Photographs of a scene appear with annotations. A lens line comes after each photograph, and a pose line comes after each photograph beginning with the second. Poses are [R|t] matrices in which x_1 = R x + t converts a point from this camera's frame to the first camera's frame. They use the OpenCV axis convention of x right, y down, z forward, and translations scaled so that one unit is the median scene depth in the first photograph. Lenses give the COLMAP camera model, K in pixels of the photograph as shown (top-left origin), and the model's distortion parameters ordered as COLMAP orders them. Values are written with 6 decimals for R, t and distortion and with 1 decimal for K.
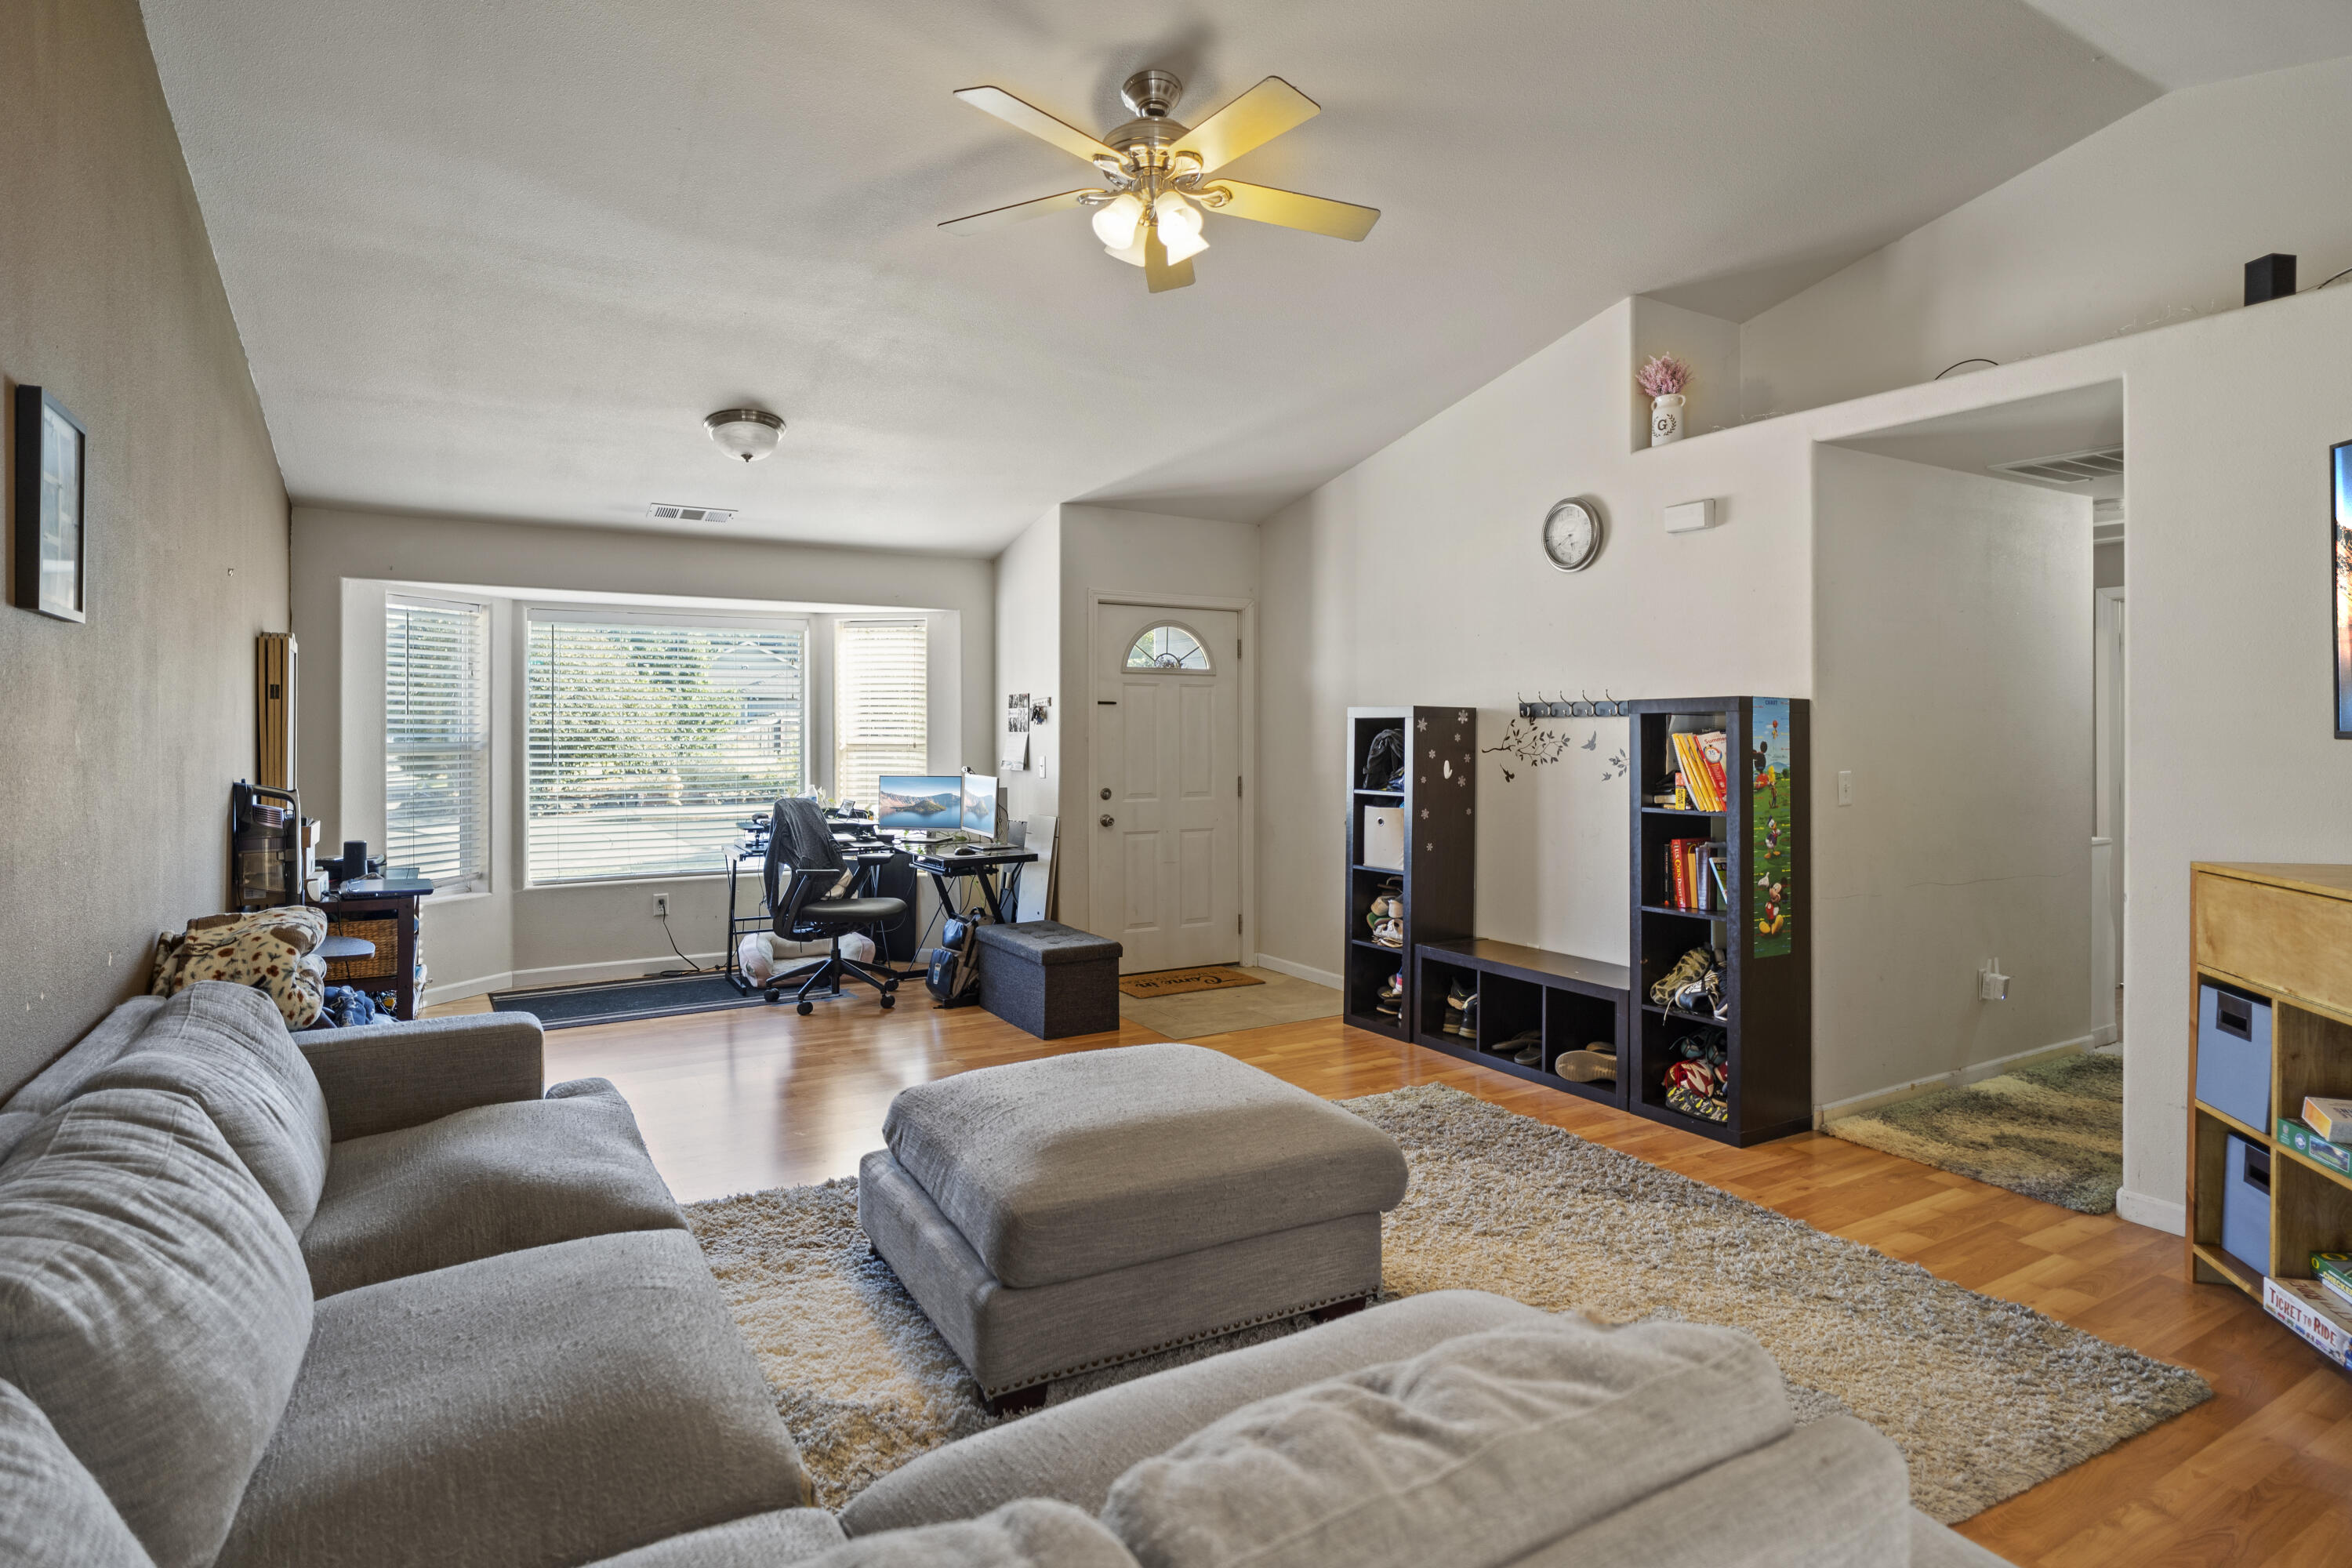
lens RADIAL K [[1226.7, 0, 1178.7], [0, 1226.7, 741.2], [0, 0, 1]] dist [-0.004589, 0.000316]
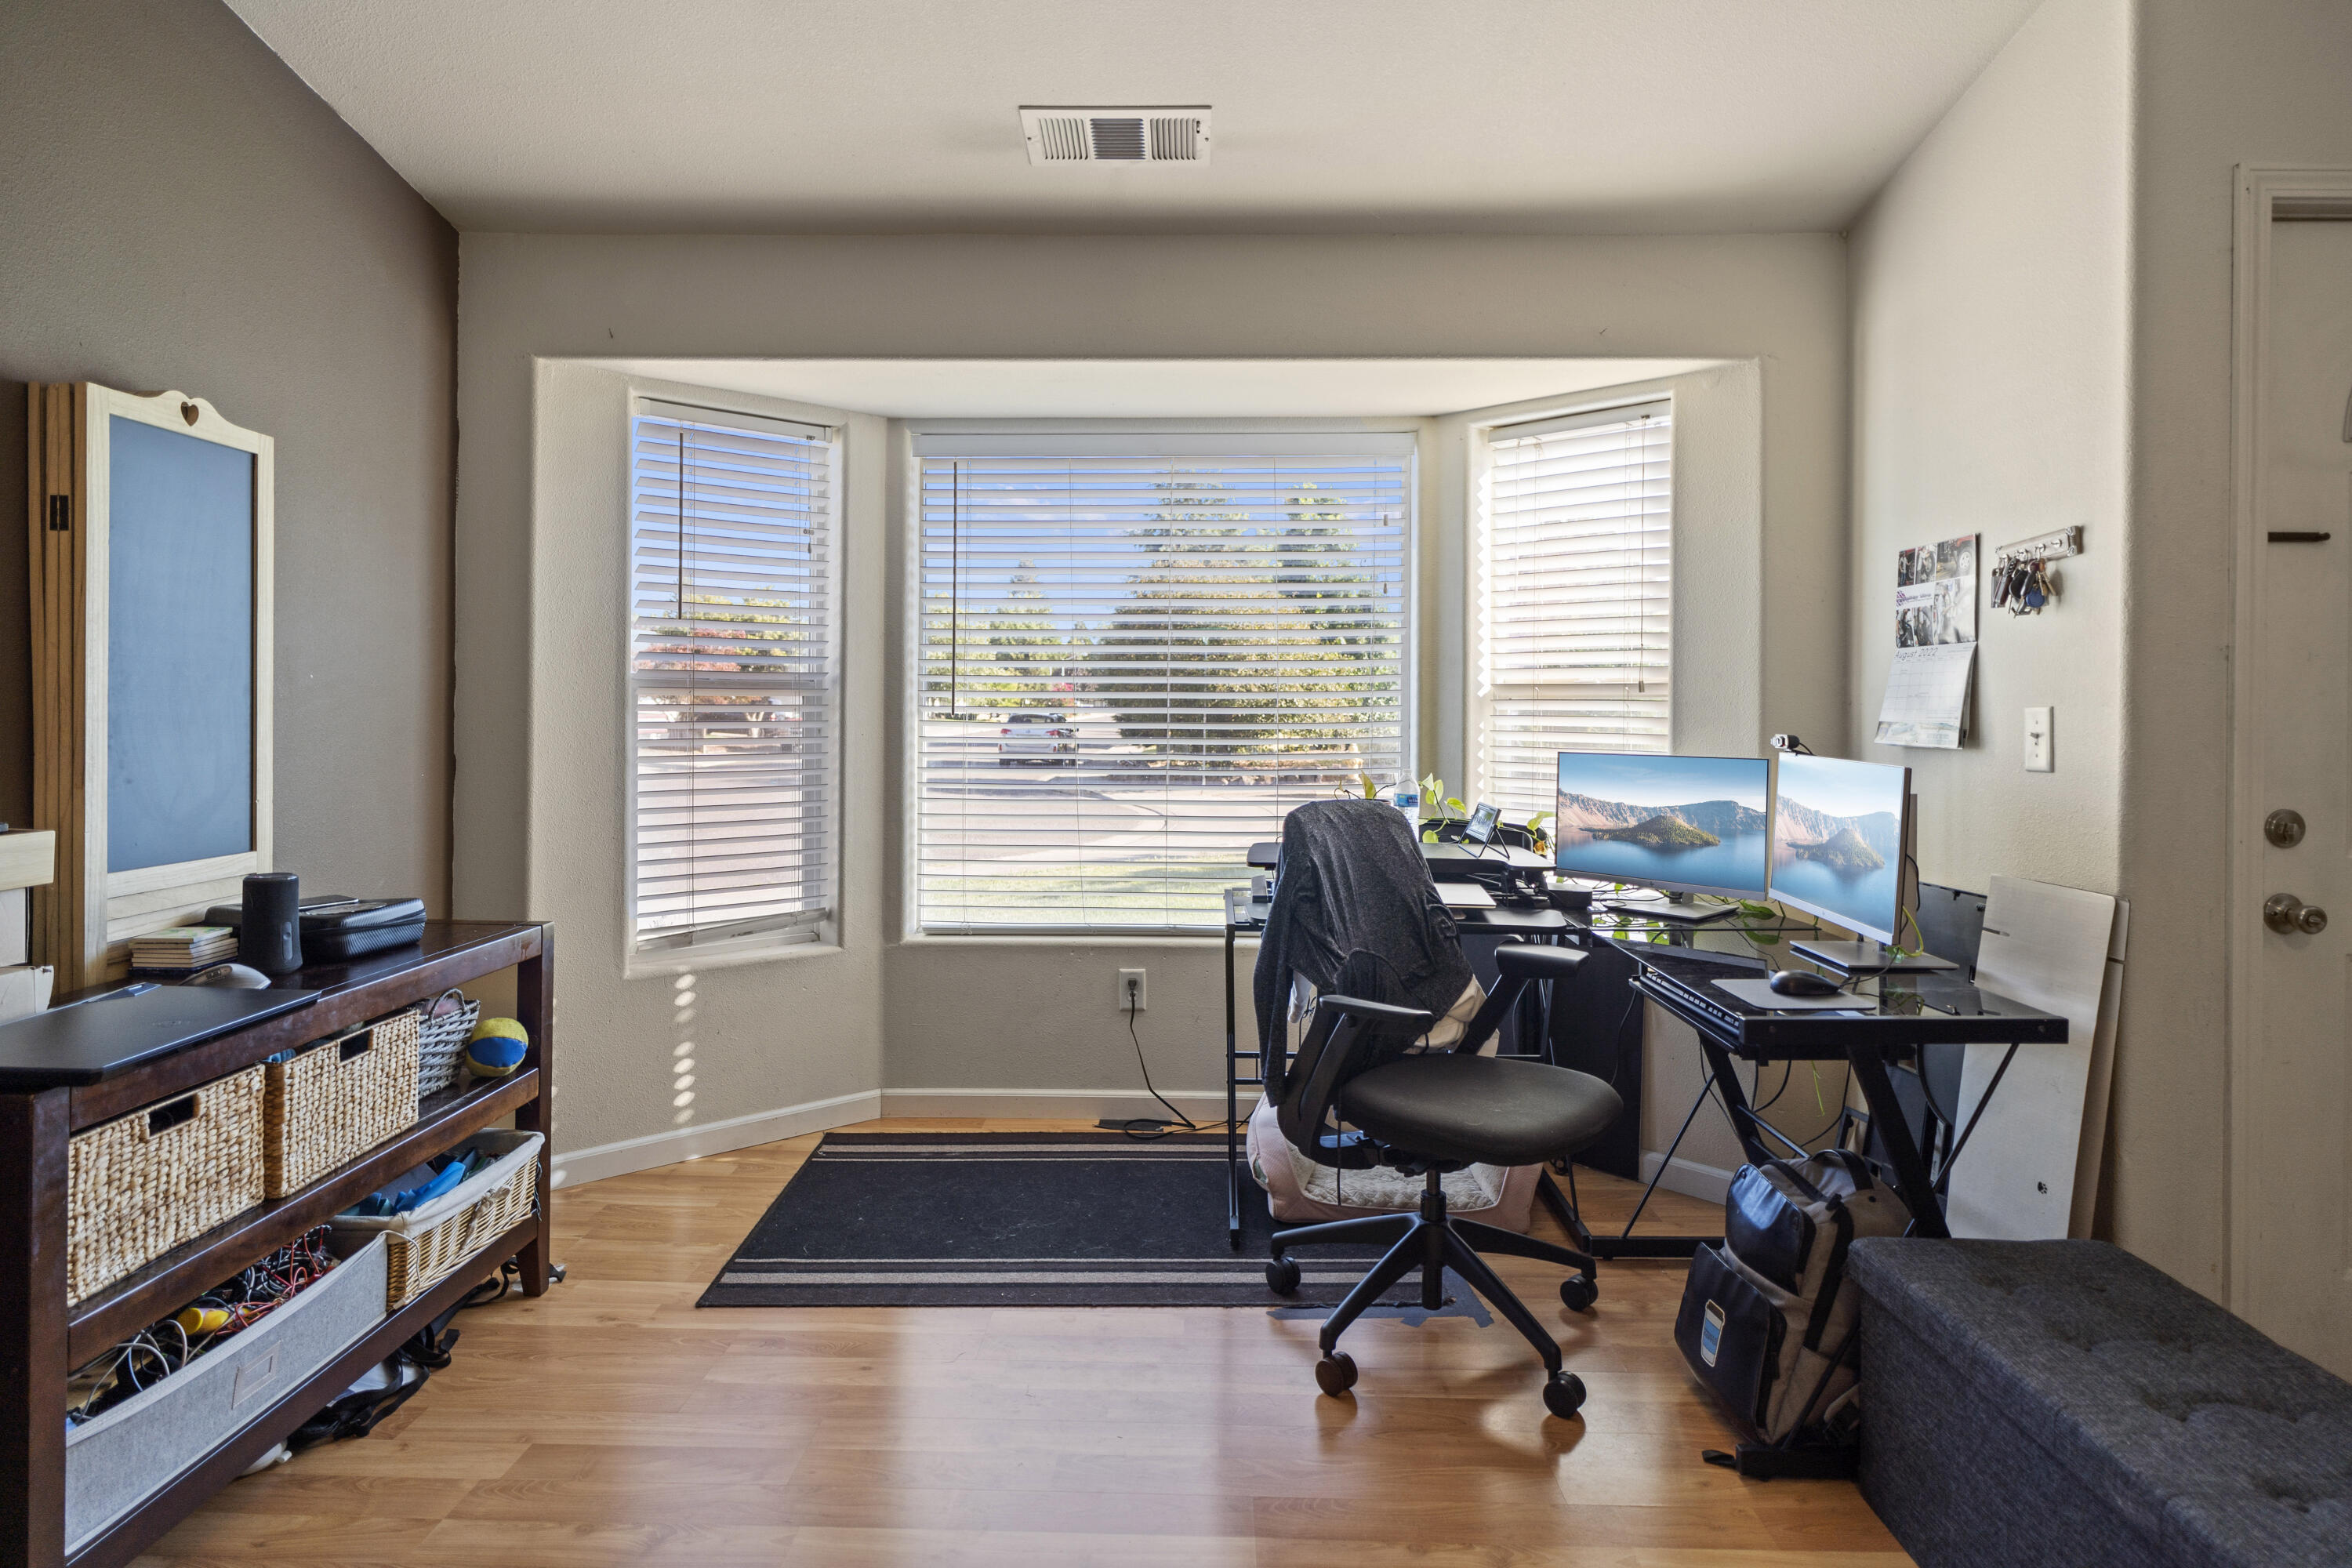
lens RADIAL K [[1226.7, 0, 1178.7], [0, 1226.7, 741.2], [0, 0, 1]] dist [-0.004589, 0.000316]
pose [[0.850880, 0.018609, -0.525030, -0.137500], [-0.009728, 0.999759, 0.019670, 0.017297], [0.525270, -0.011630, 0.850856, 0.589781]]
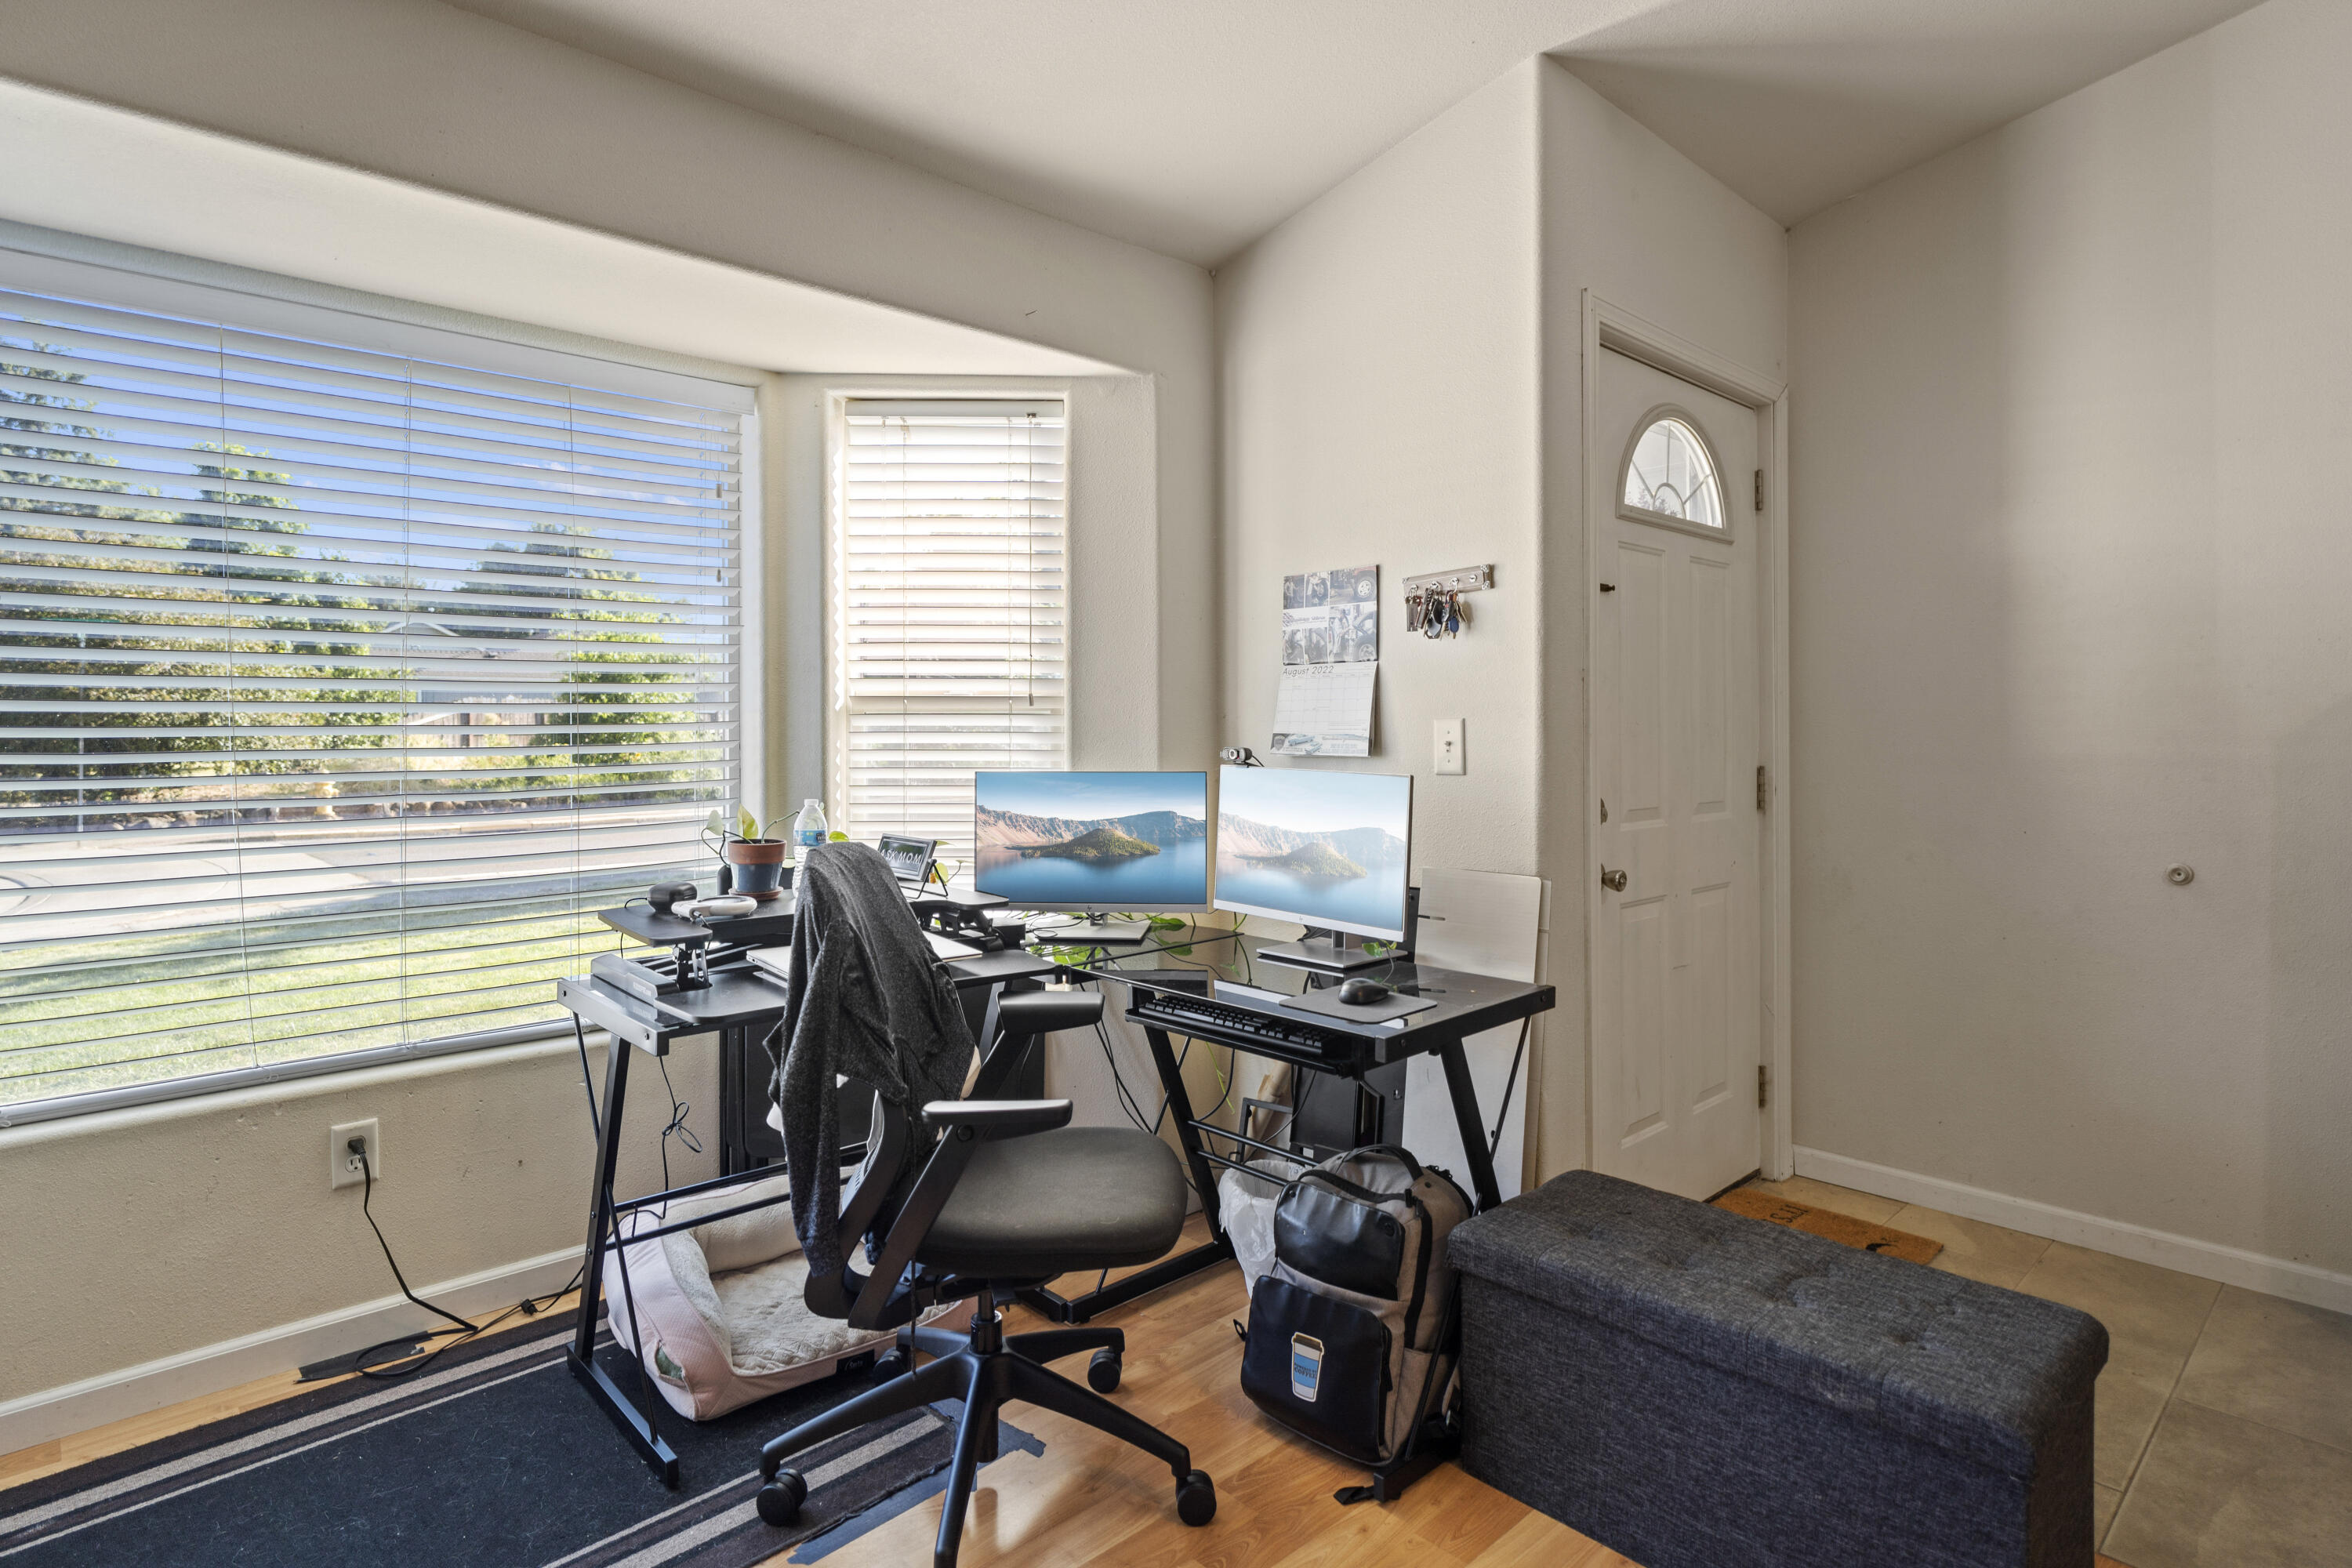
lens RADIAL K [[1226.7, 0, 1178.7], [0, 1226.7, 741.2], [0, 0, 1]] dist [-0.004589, 0.000316]
pose [[0.975546, -0.005962, 0.219717, -0.282557], [0.004900, 0.999974, 0.005379, 0.016850], [-0.219743, -0.004171, 0.975549, 0.638738]]
